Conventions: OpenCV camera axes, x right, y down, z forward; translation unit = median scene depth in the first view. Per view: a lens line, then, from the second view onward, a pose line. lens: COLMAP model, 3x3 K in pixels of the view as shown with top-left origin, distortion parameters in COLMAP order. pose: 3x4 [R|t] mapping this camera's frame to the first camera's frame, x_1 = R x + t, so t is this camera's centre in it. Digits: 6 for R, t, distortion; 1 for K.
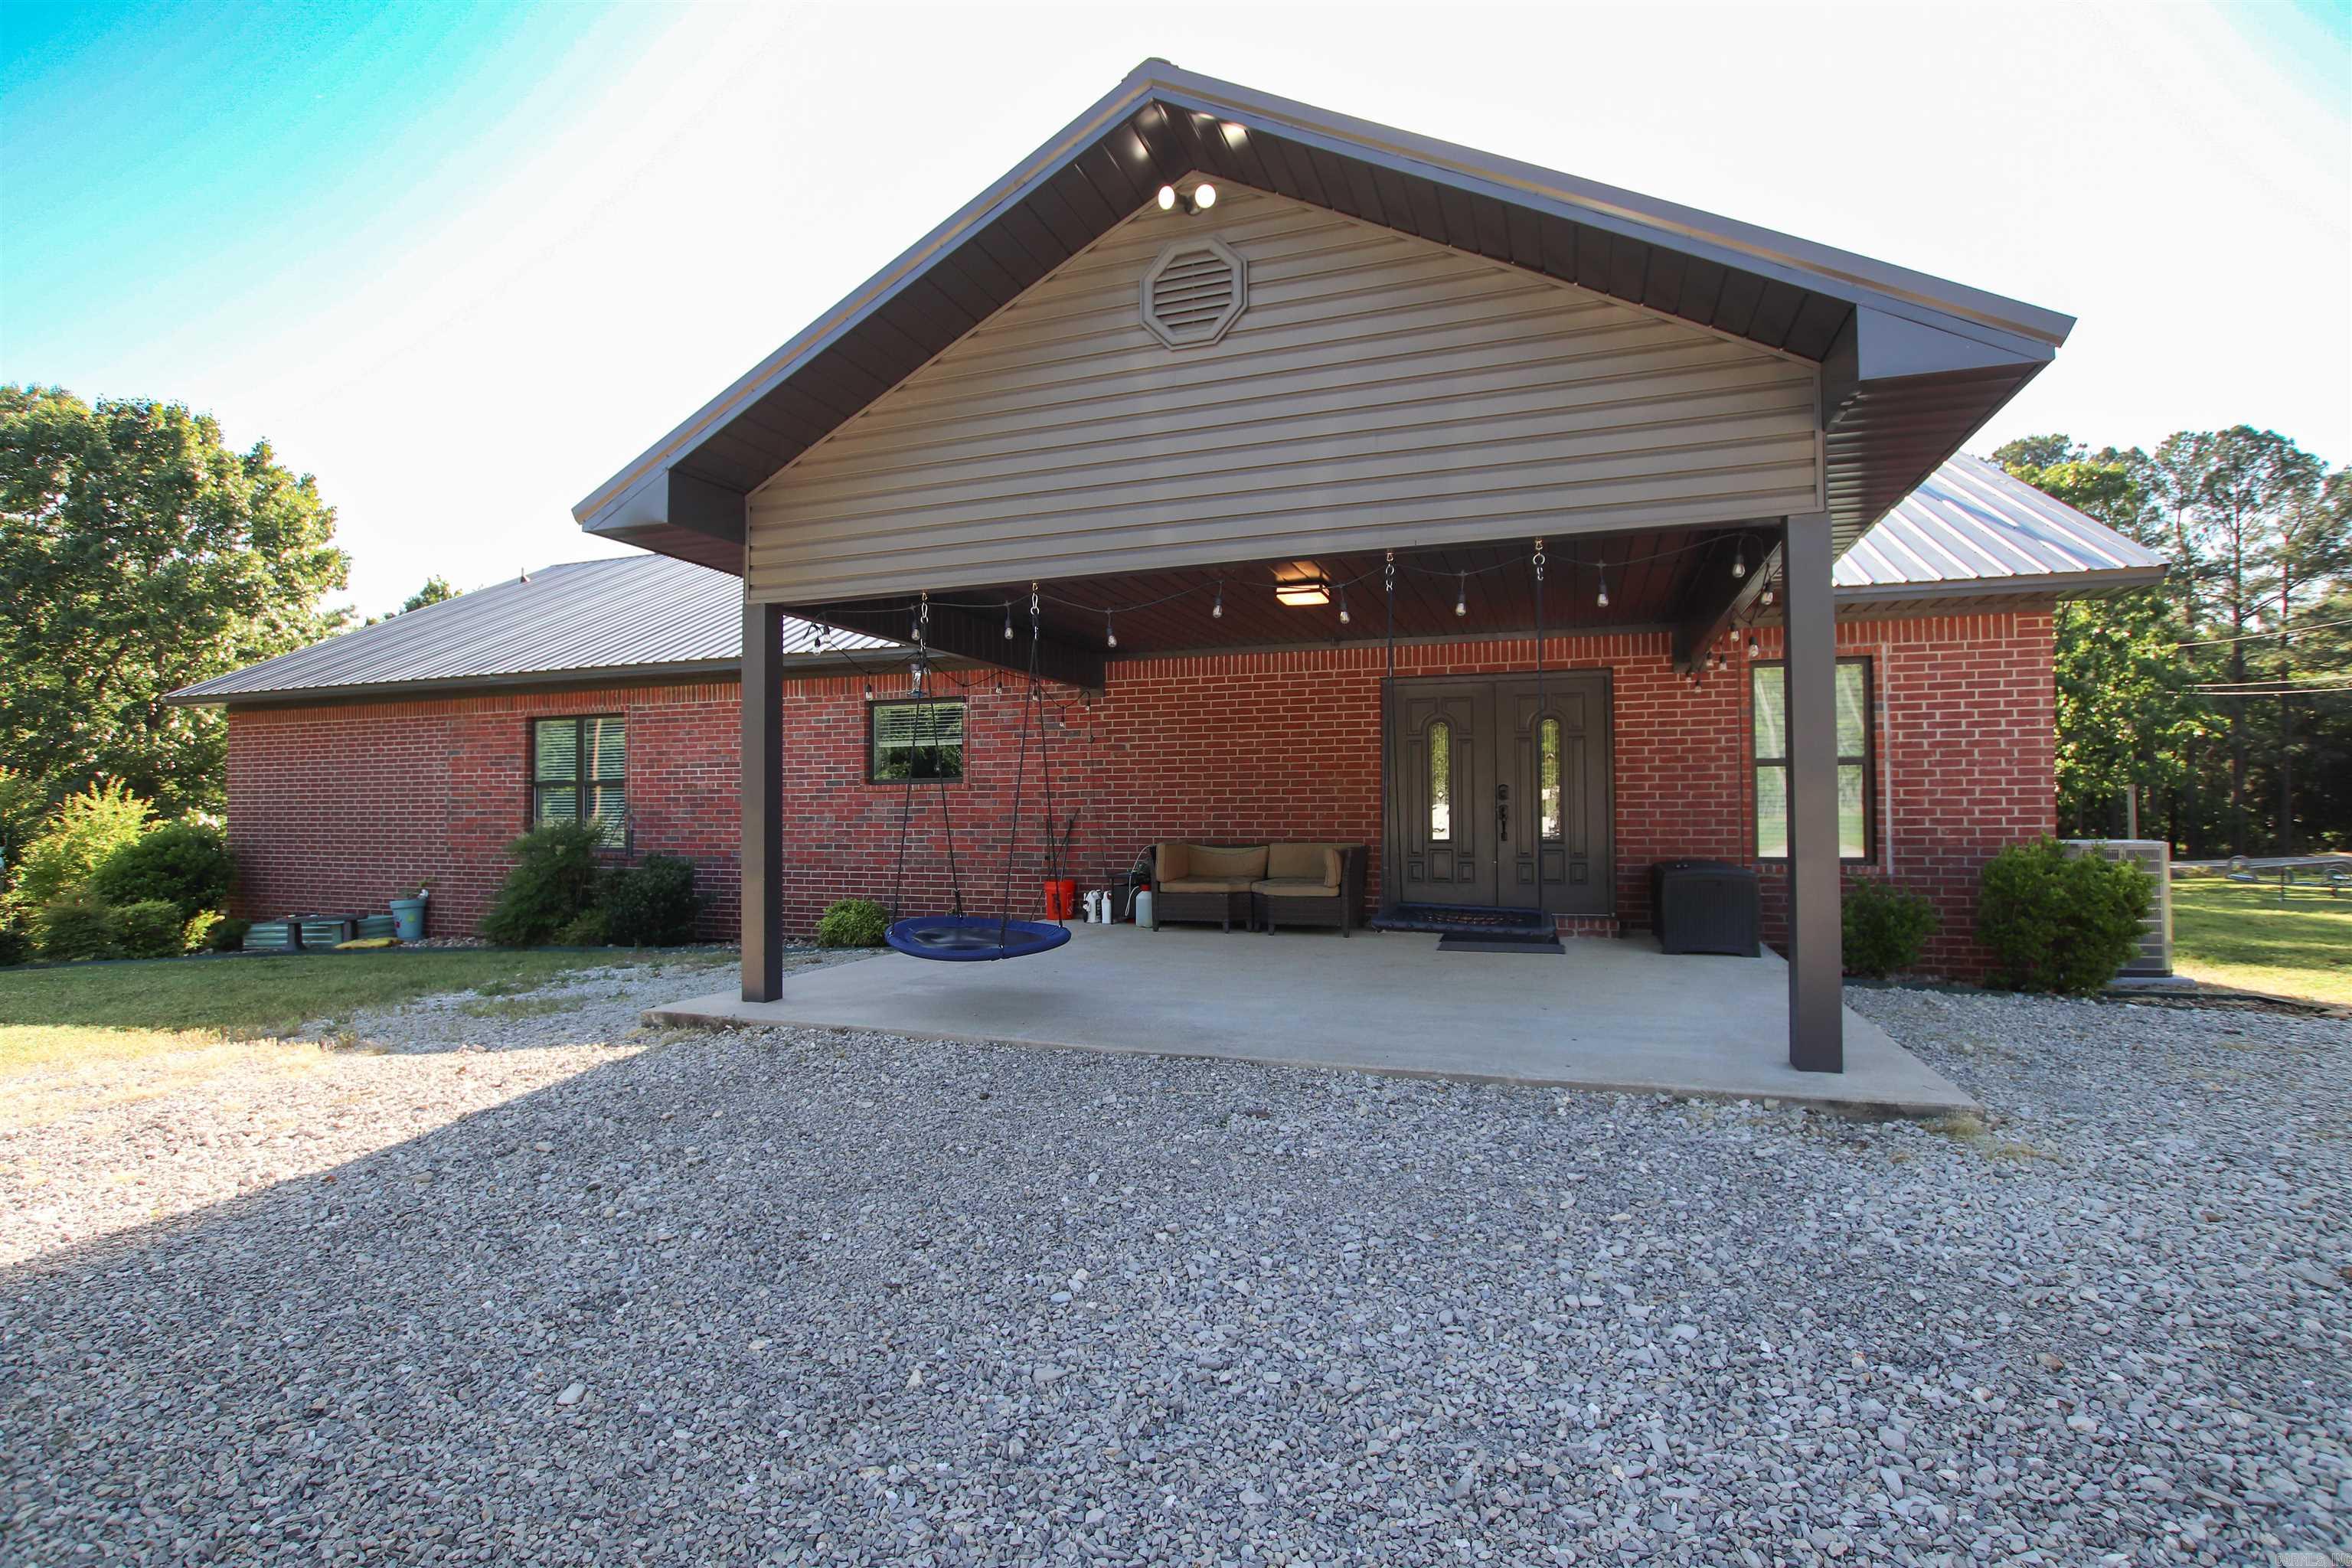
lens RADIAL K [[1101.3, 0, 1176.0], [0, 1101.3, 784.0], [0, 0, 1]] dist [-0.032226, 0.009310]
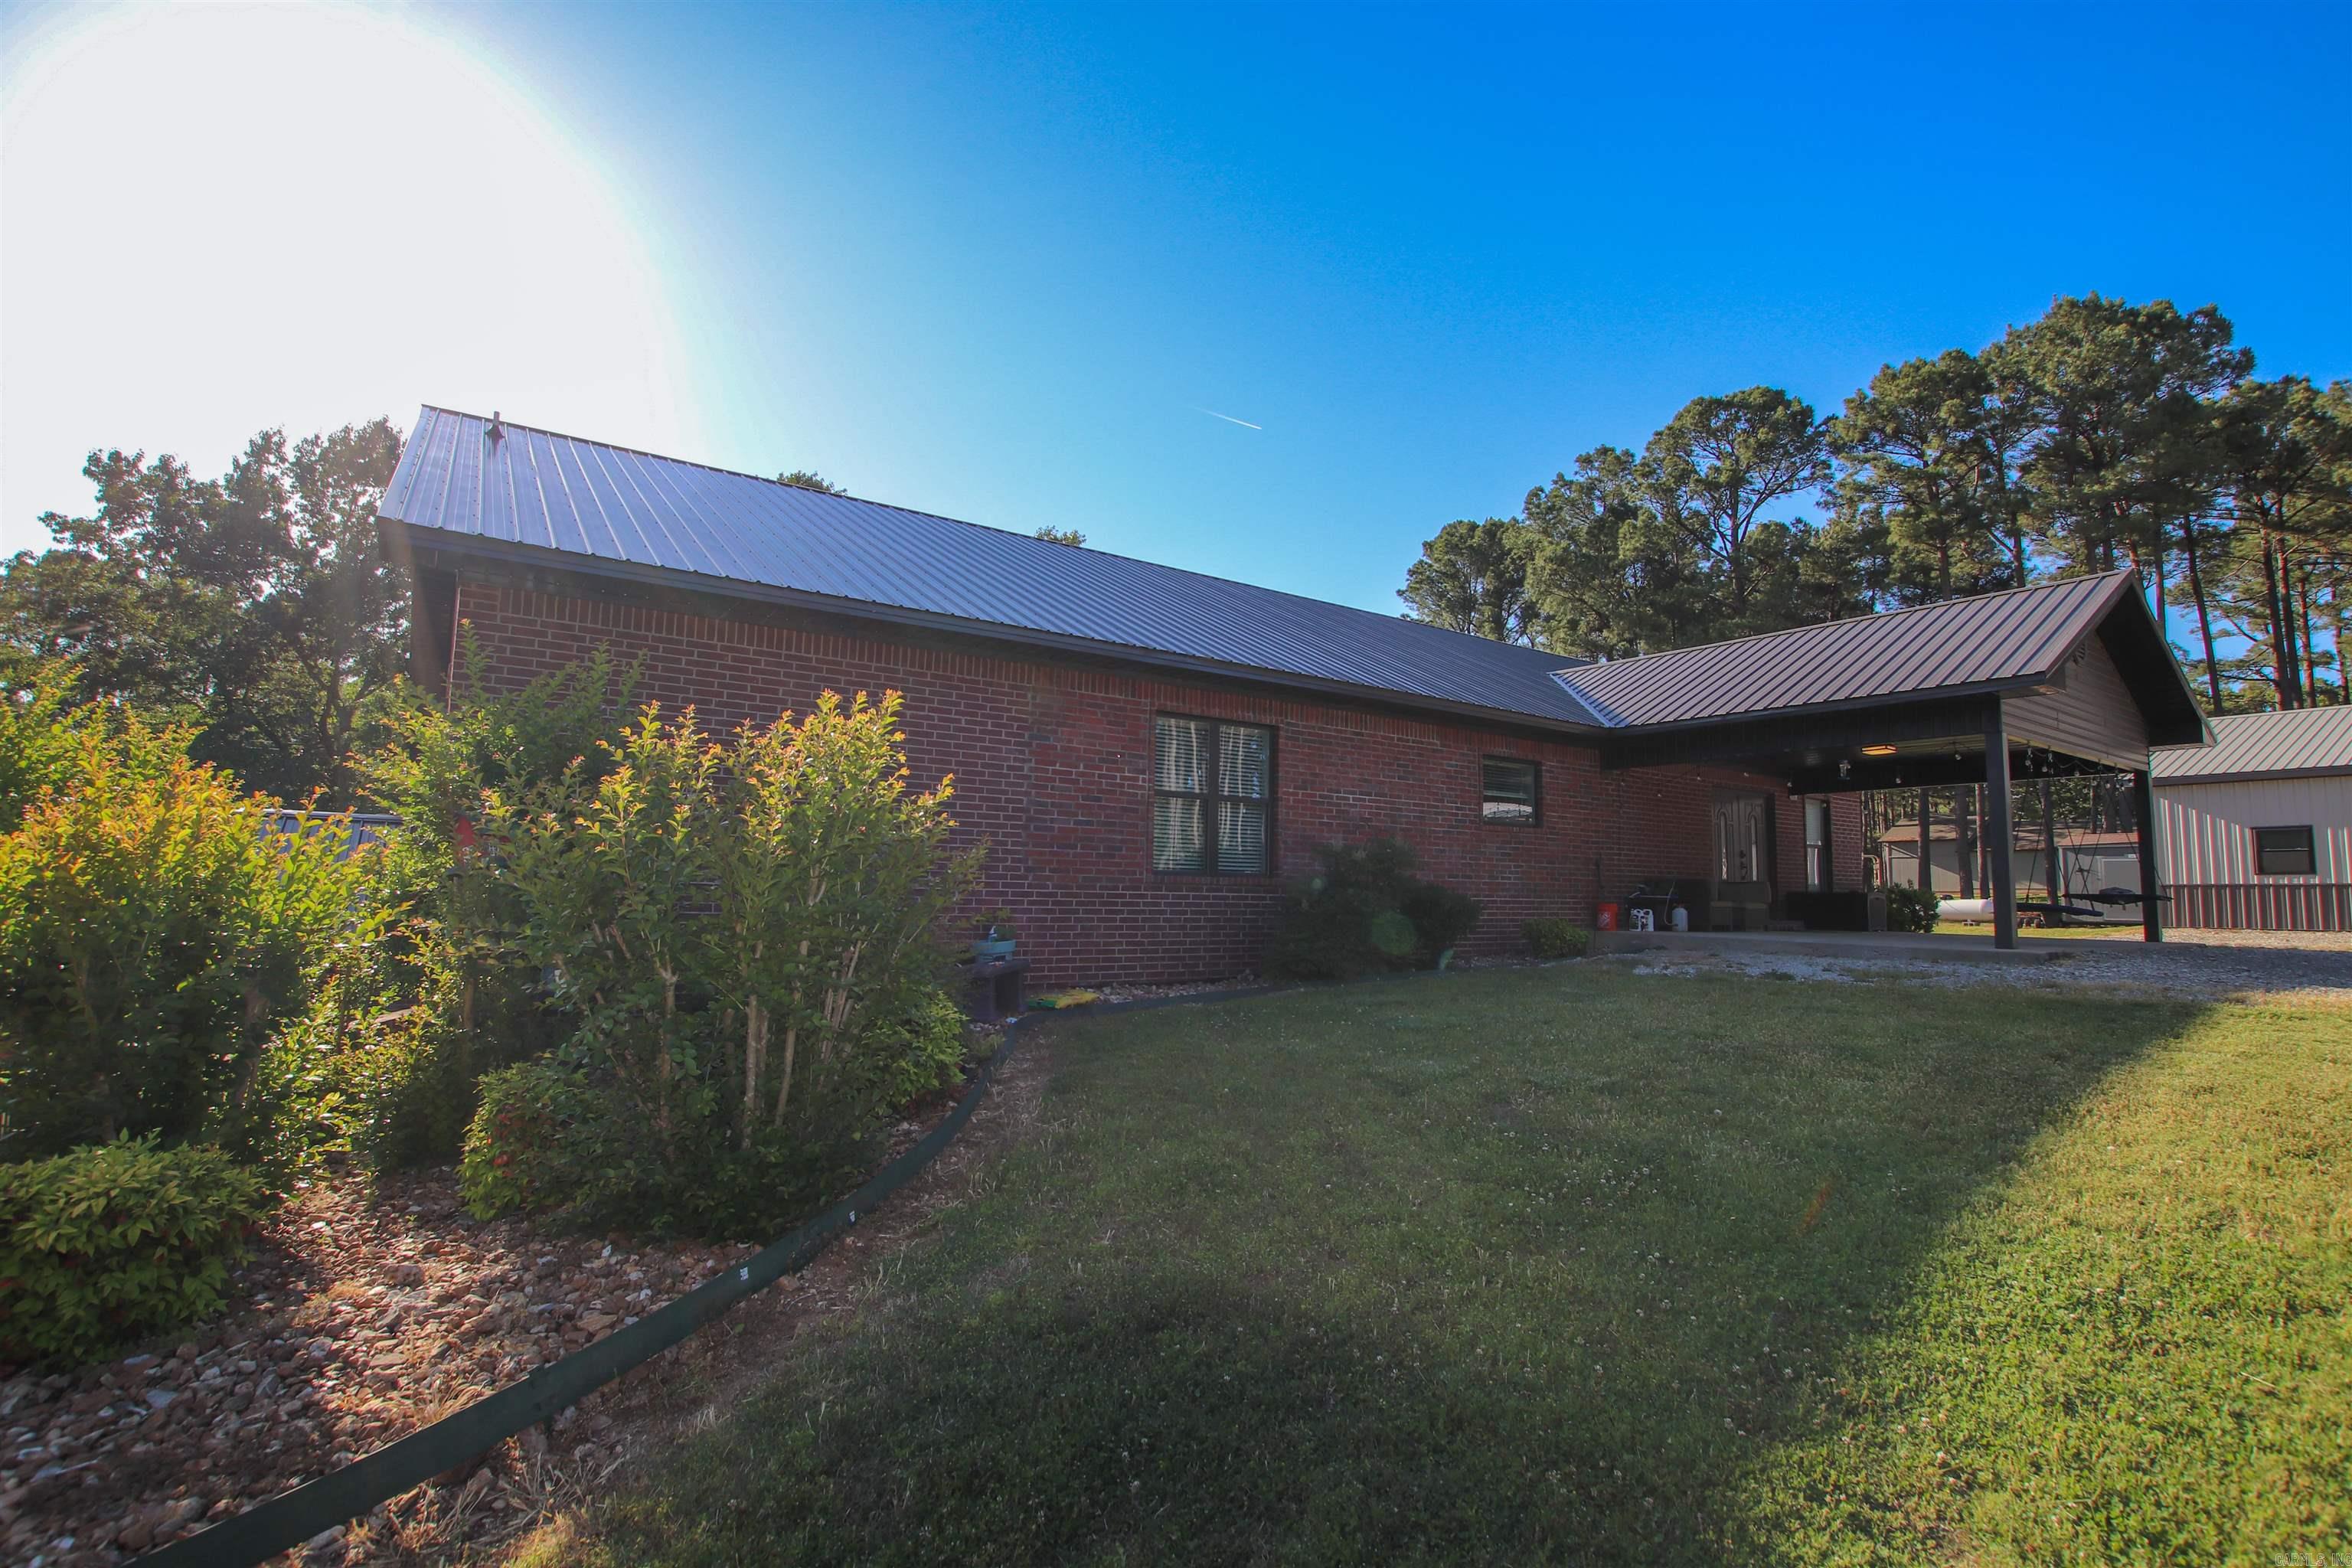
lens RADIAL K [[1101.3, 0, 1176.0], [0, 1101.3, 784.0], [0, 0, 1]] dist [-0.032226, 0.009310]
pose [[0.580201, 0.099603, 0.808360, -1.679544], [-0.041533, 0.994821, -0.092768, 0.094122], [-0.813414, 0.020251, 0.581333, 0.671322]]
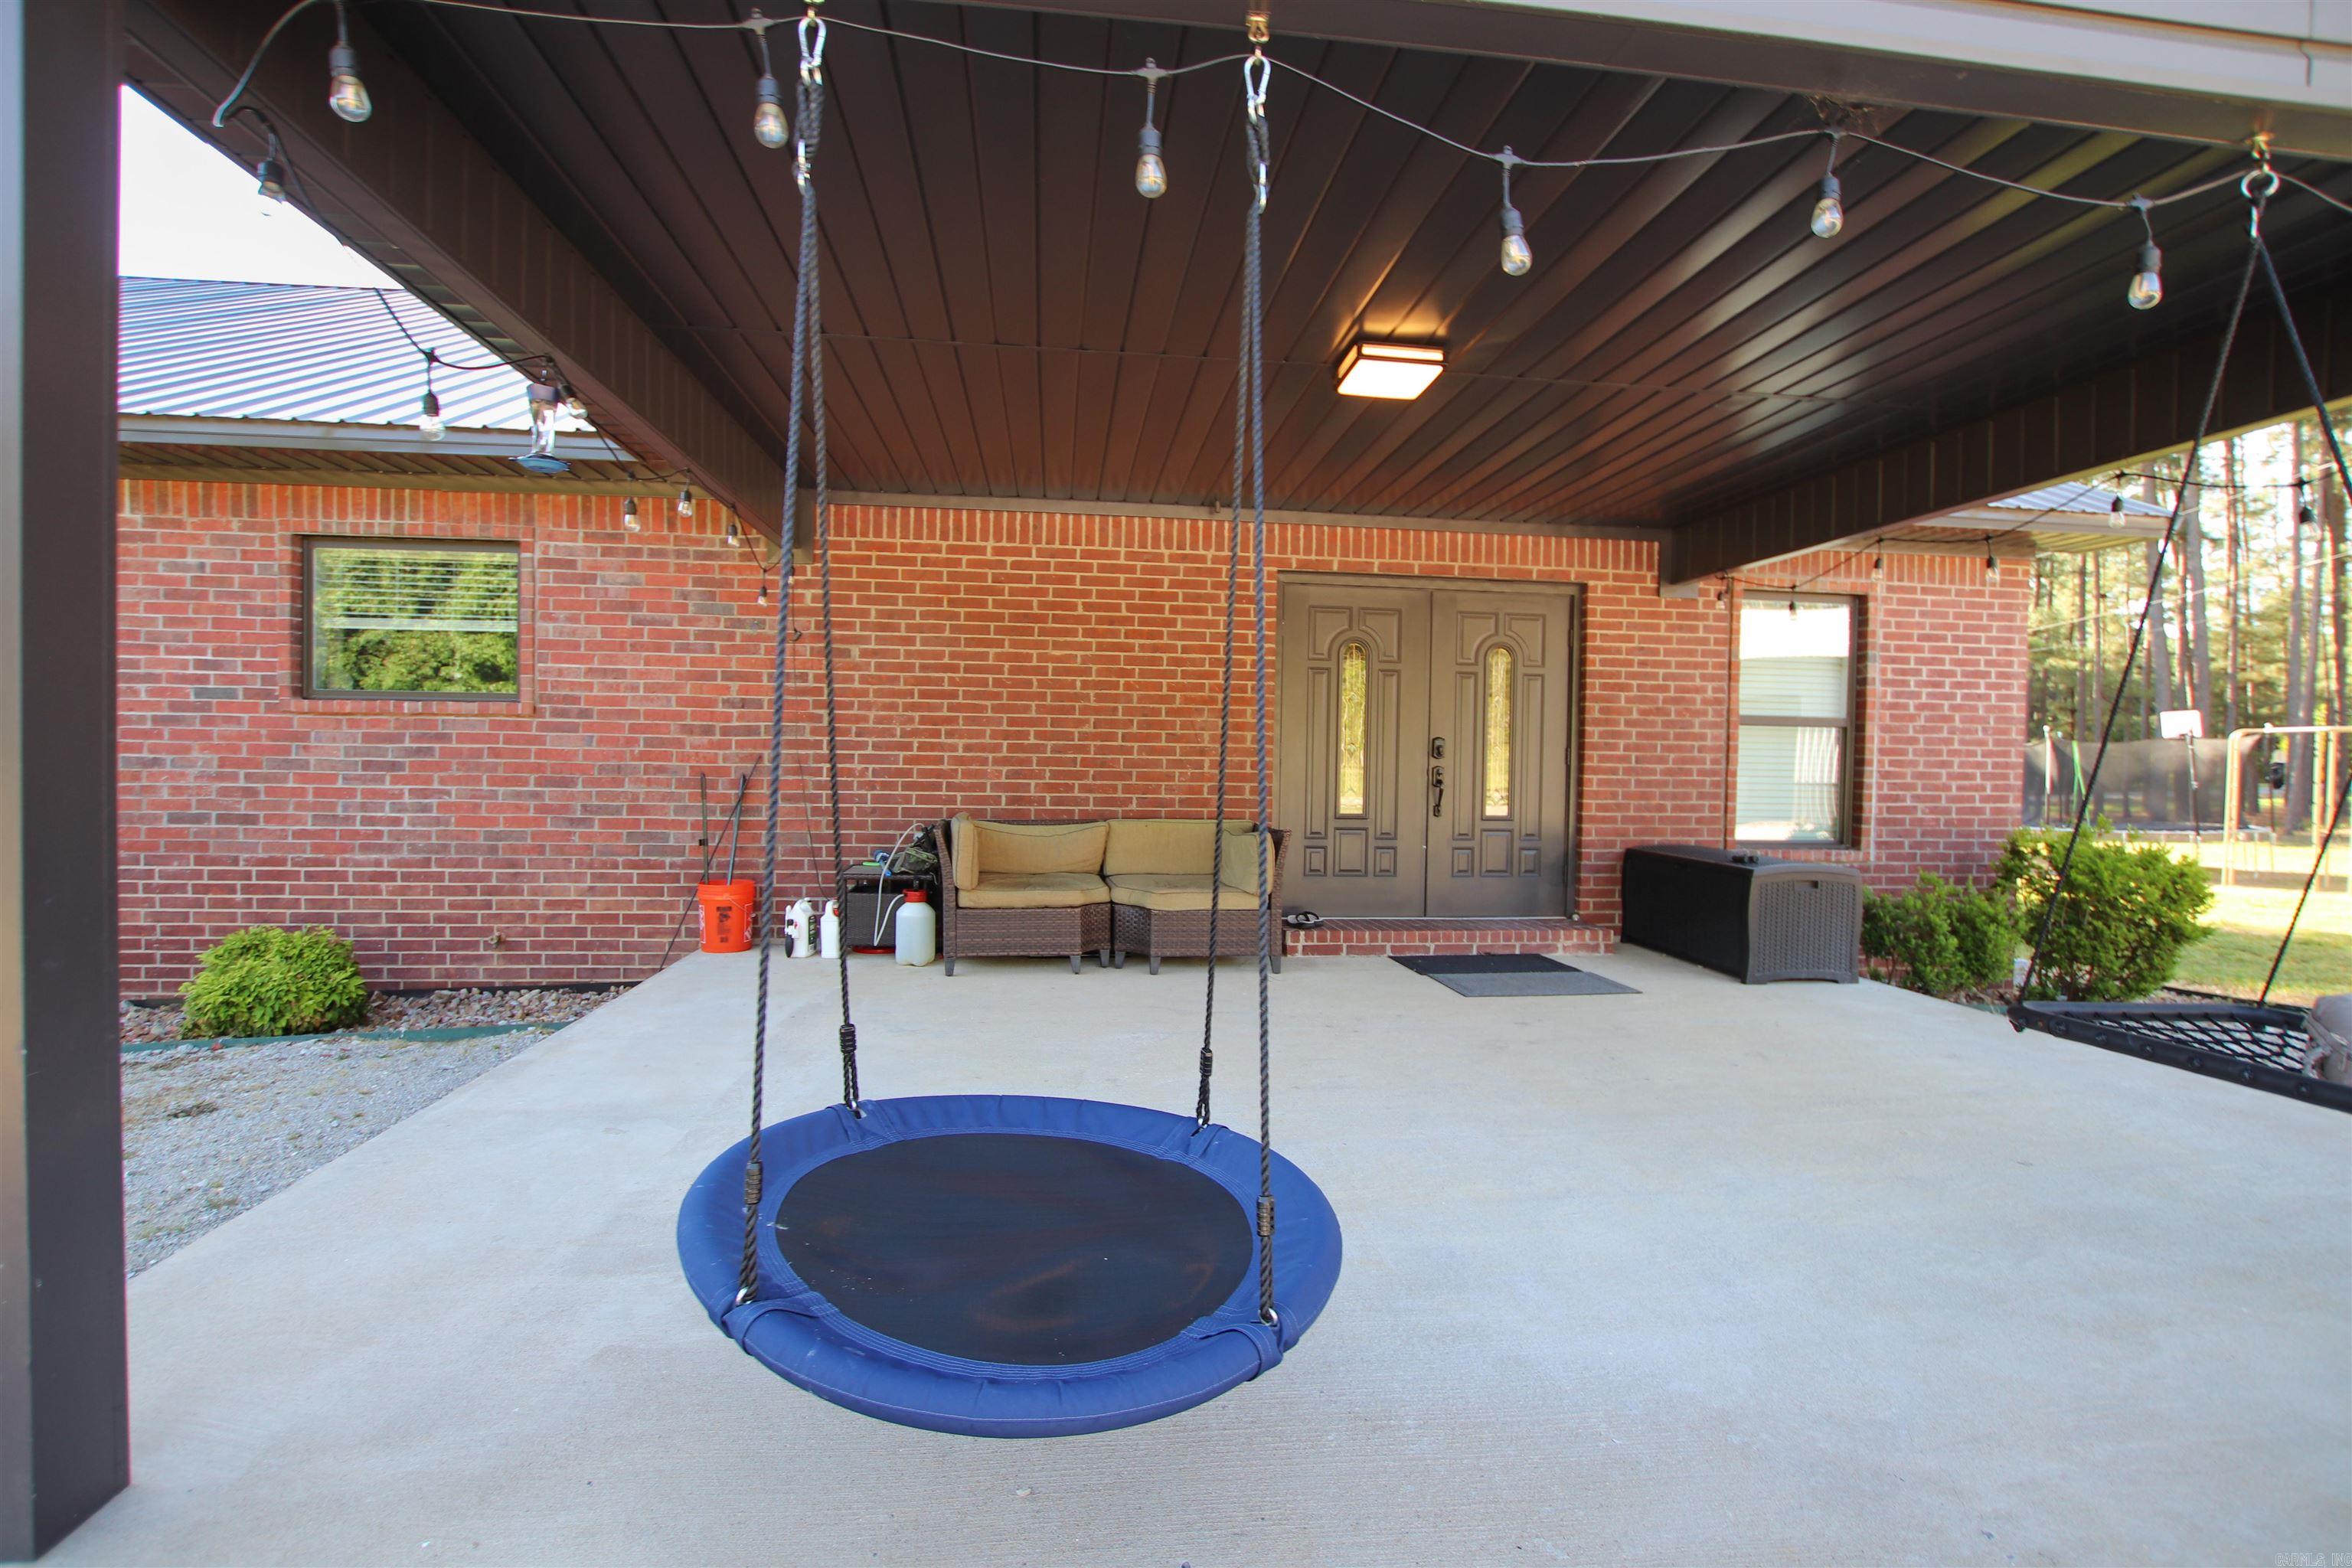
lens RADIAL K [[1101.3, 0, 1176.0], [0, 1101.3, 784.0], [0, 0, 1]] dist [-0.032226, 0.009310]
pose [[0.894017, 0.013958, 0.447815, -0.162133], [-0.033195, 0.998831, 0.035138, 0.010768], [-0.446802, -0.046279, 0.893435, 0.423169]]
